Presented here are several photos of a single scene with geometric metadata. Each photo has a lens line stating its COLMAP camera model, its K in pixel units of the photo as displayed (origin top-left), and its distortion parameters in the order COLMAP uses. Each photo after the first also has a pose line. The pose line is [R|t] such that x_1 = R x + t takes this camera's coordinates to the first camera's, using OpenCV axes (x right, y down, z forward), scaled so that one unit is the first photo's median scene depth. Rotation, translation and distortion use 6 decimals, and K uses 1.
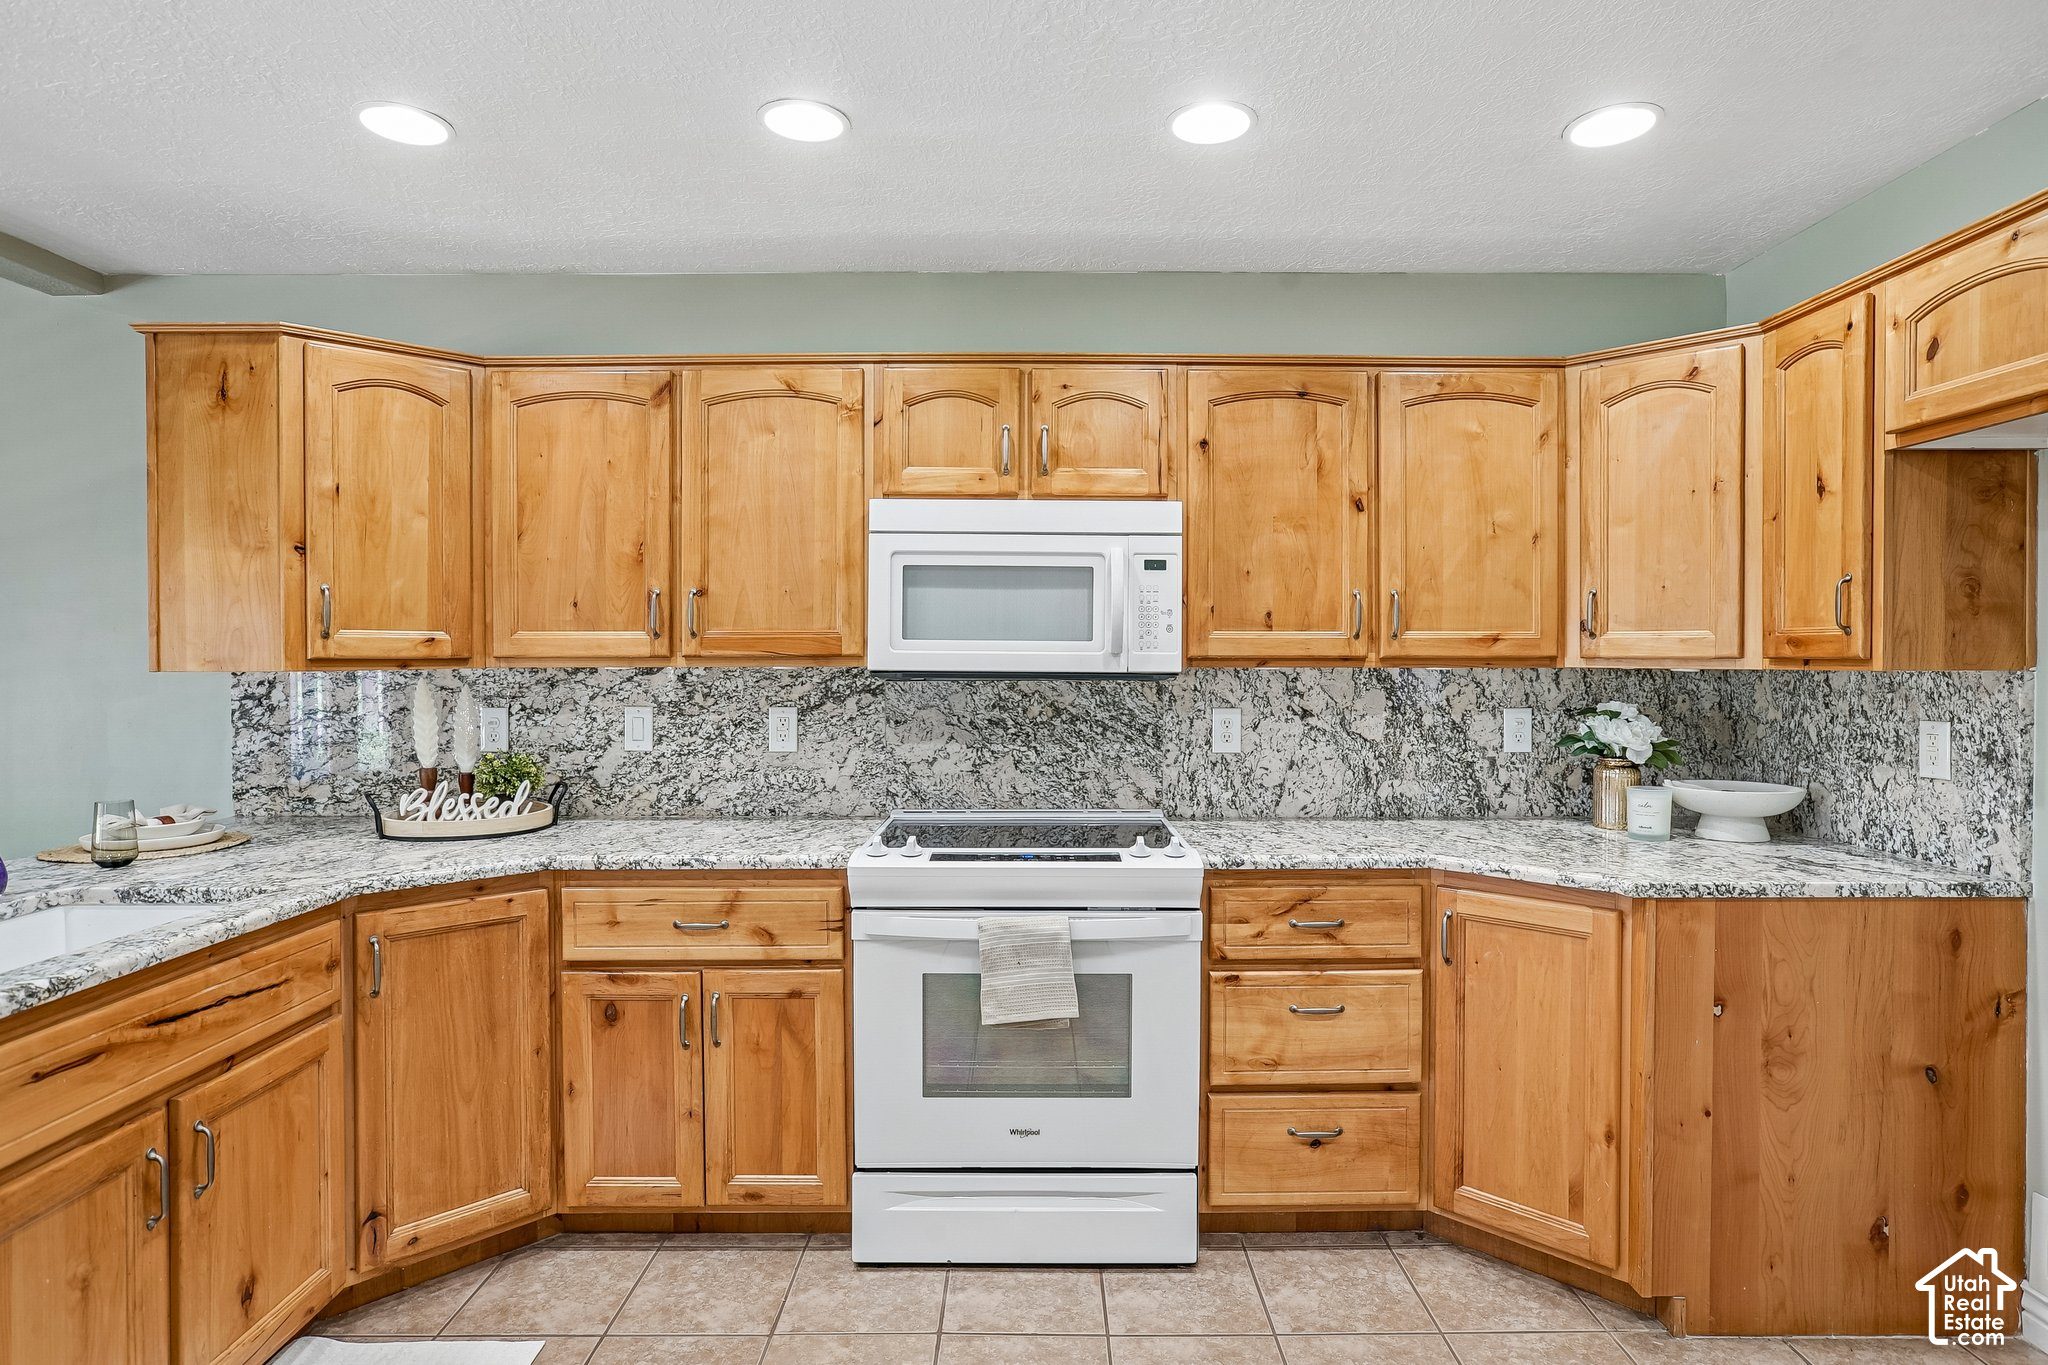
lens RADIAL K [[1111.7, 0, 1029.1], [0, 1111.7, 669.8], [0, 0, 1]] dist [-0.046417, 0.032363]
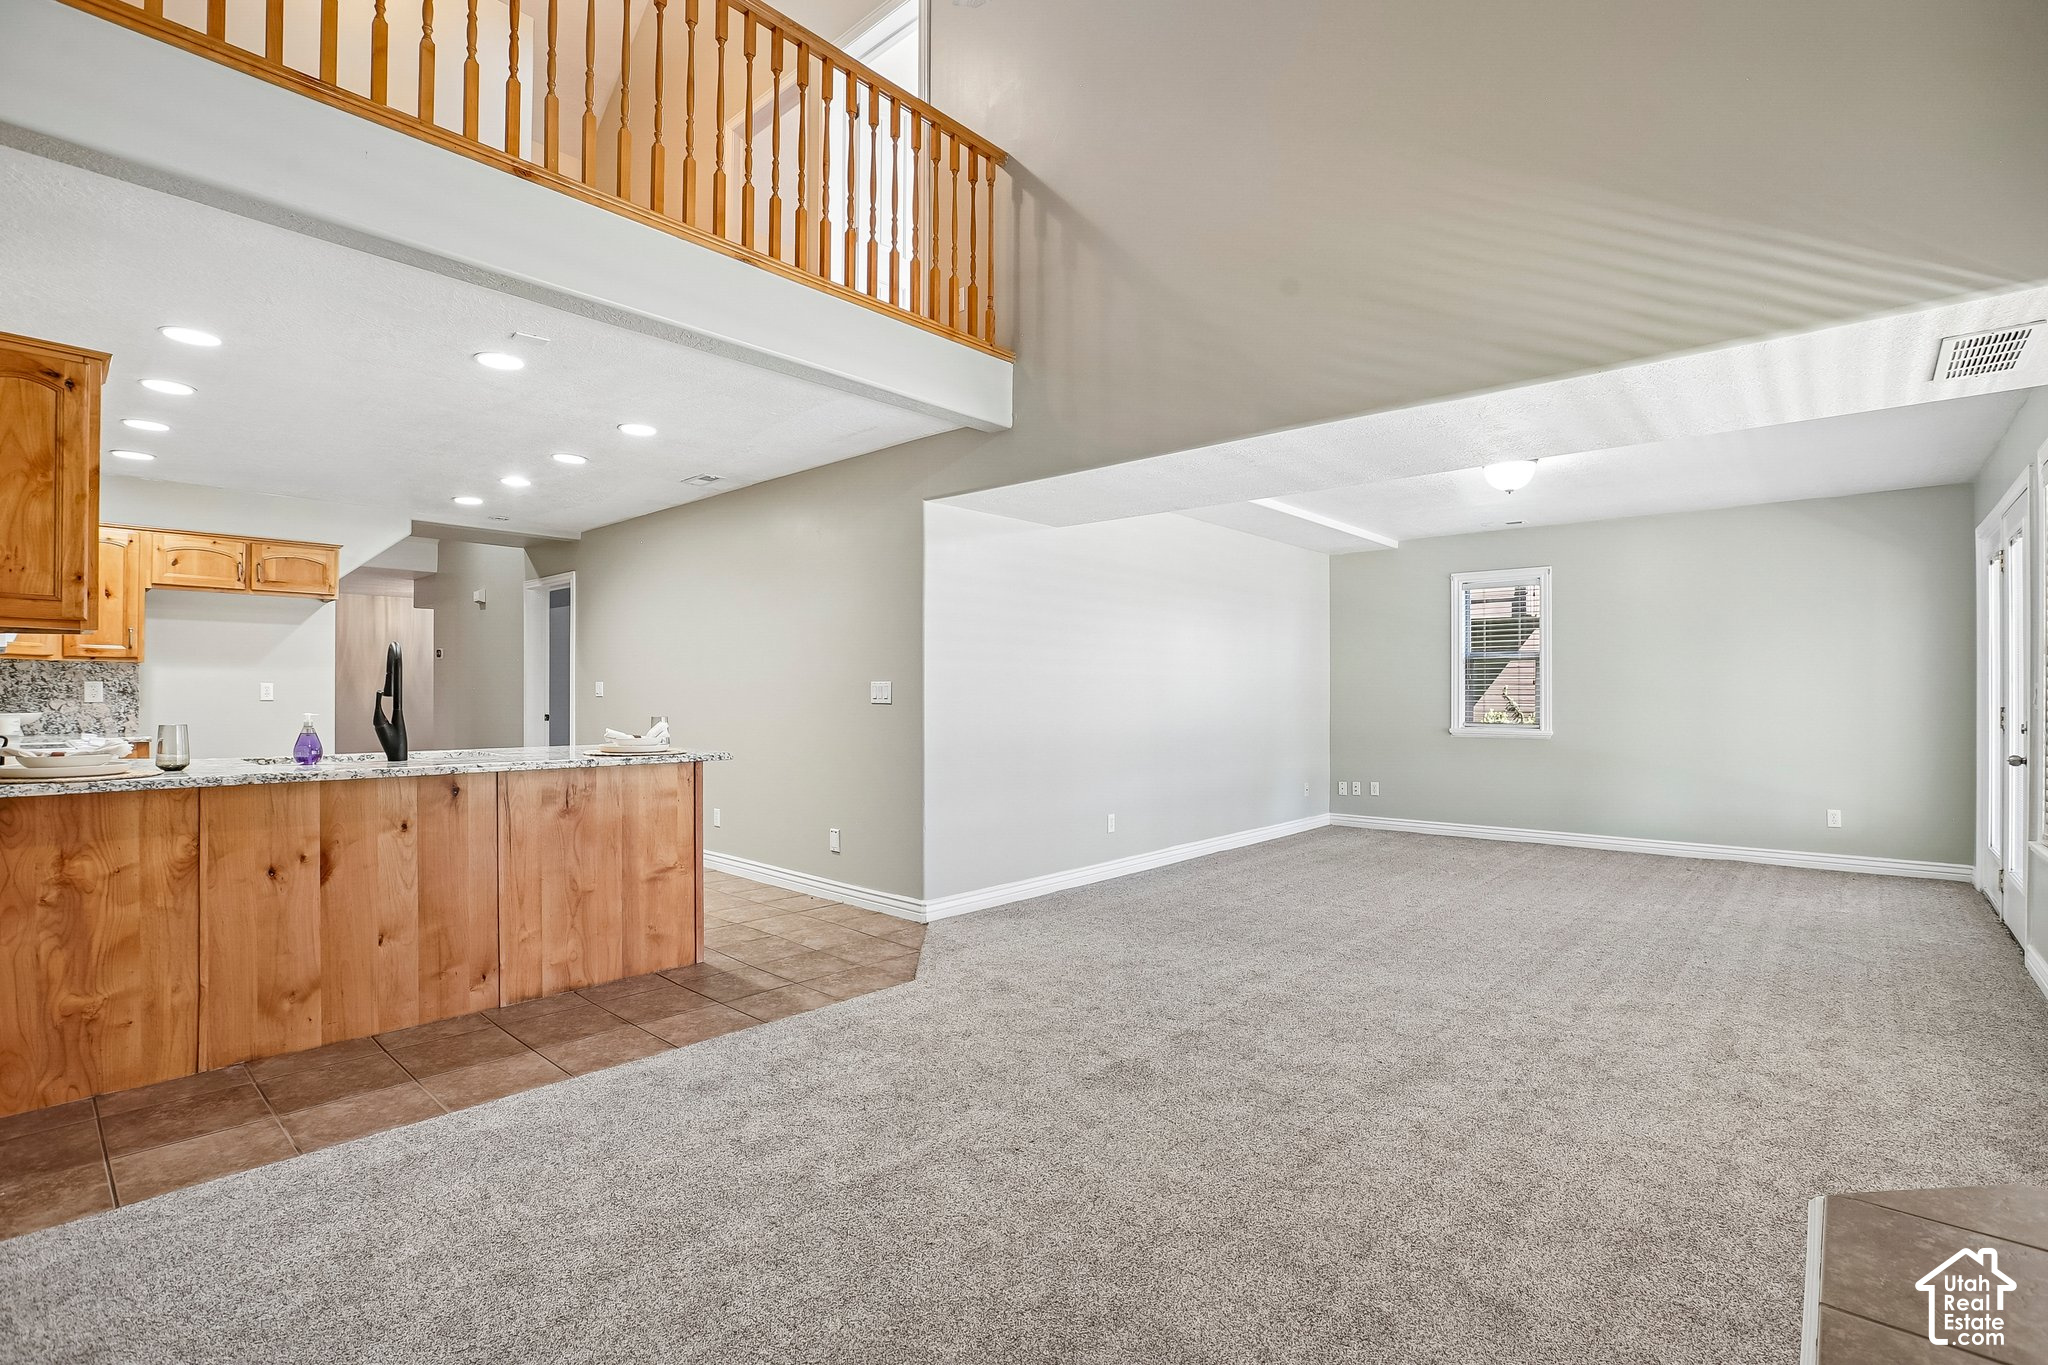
lens RADIAL K [[954.0, 0, 1045.9], [0, 954.0, 686.4], [0, 0, 1]] dist [-0.058745, 0.021476]
pose [[-0.749594, 0.006294, 0.661868, -1.874360], [0.006007, 0.999978, -0.002706, 0.061275], [-0.661871, 0.001948, -0.749615, 0.869909]]
